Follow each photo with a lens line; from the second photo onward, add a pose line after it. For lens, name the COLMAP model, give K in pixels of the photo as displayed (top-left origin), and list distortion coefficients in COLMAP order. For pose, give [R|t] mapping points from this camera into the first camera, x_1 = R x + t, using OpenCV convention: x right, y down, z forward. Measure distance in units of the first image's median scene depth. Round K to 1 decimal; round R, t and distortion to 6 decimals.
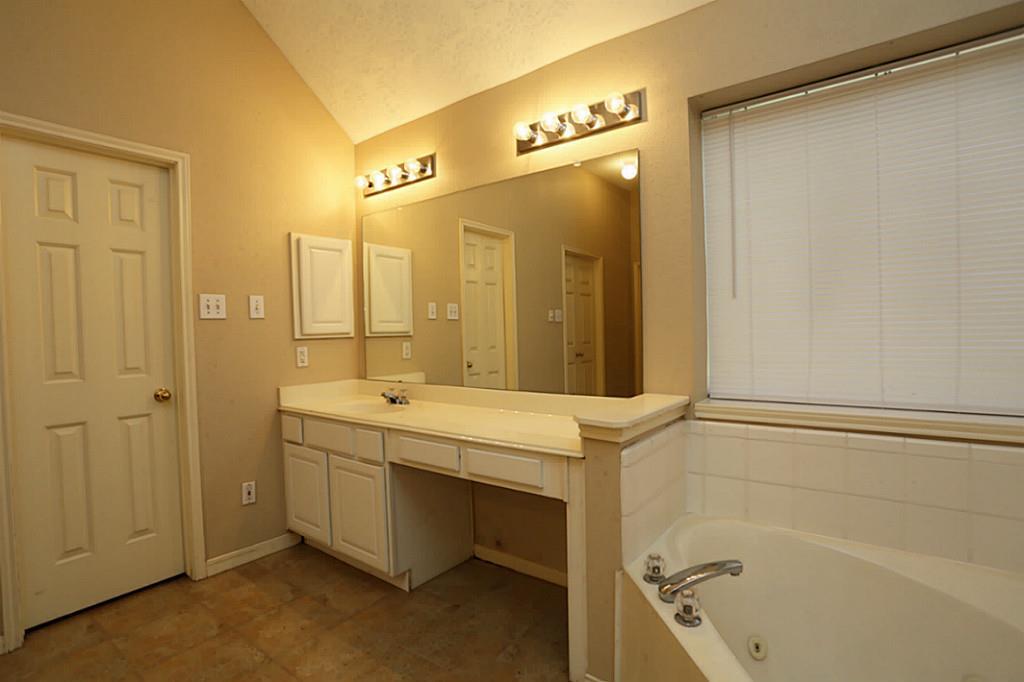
lens RADIAL K [[494.7, 0, 501.8], [0, 494.7, 342.5], [0, 0, 1]] dist [-0.037311, 0.008504]
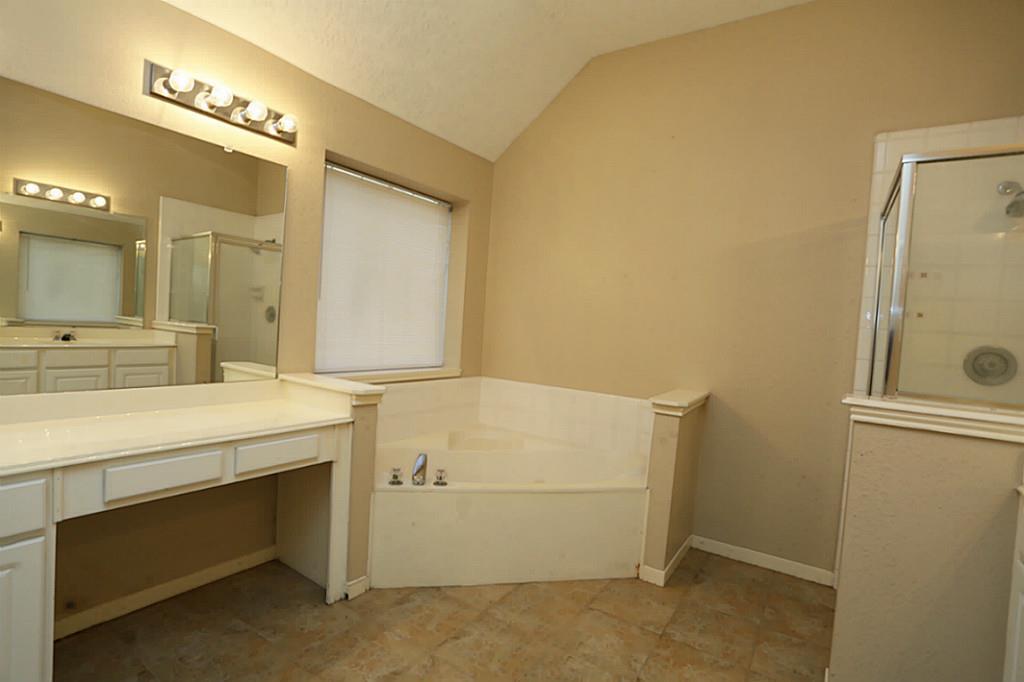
lens RADIAL K [[494.7, 0, 509.1], [0, 494.7, 338.4], [0, 0, 1]] dist [-0.037311, 0.008504]
pose [[-0.059474, -0.004000, 0.998222, -0.993931], [-0.036637, 0.999327, 0.001822, -0.007258], [-0.997557, -0.036463, -0.059581, 0.558287]]
